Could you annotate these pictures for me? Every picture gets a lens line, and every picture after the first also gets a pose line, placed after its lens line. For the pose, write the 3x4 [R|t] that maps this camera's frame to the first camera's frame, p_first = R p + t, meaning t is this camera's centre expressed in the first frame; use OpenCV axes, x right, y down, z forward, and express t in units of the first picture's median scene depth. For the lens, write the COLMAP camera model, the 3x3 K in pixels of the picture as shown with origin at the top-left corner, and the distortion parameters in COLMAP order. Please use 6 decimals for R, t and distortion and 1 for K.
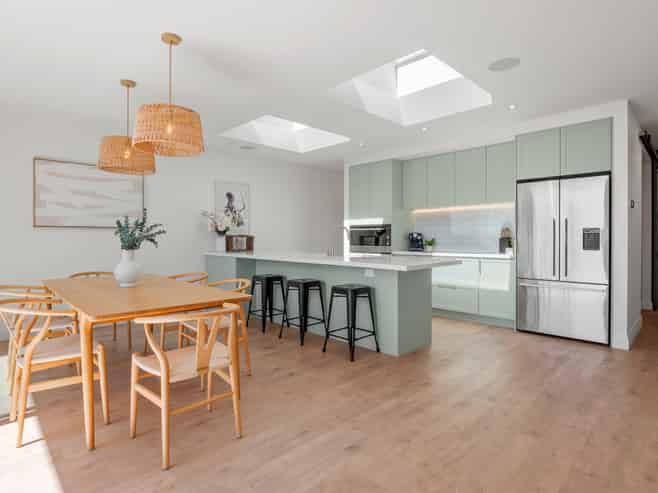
lens RADIAL K [[364.1, 0, 330.5], [0, 364.1, 238.7], [0, 0, 1]] dist [-0.000588, -0.000251]
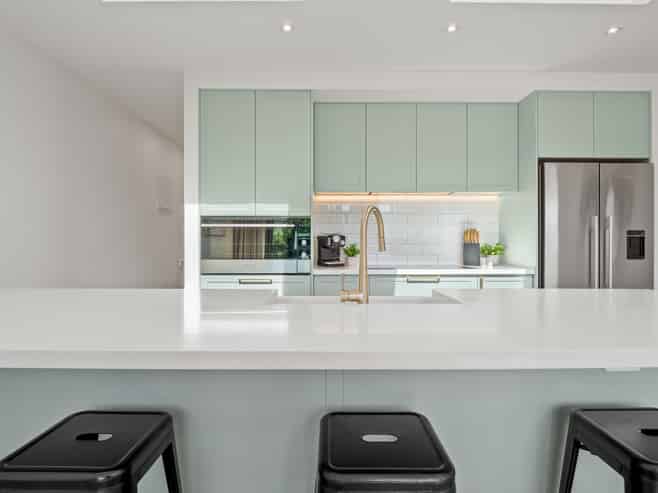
lens RADIAL K [[364.1, 0, 330.5], [0, 364.1, 238.7], [0, 0, 1]] dist [-0.000588, -0.000251]
pose [[0.693604, 0.003596, 0.720347, -0.178035], [0.001167, 0.999981, -0.006115, -0.005903], [-0.720355, 0.005082, 0.693587, 0.608684]]
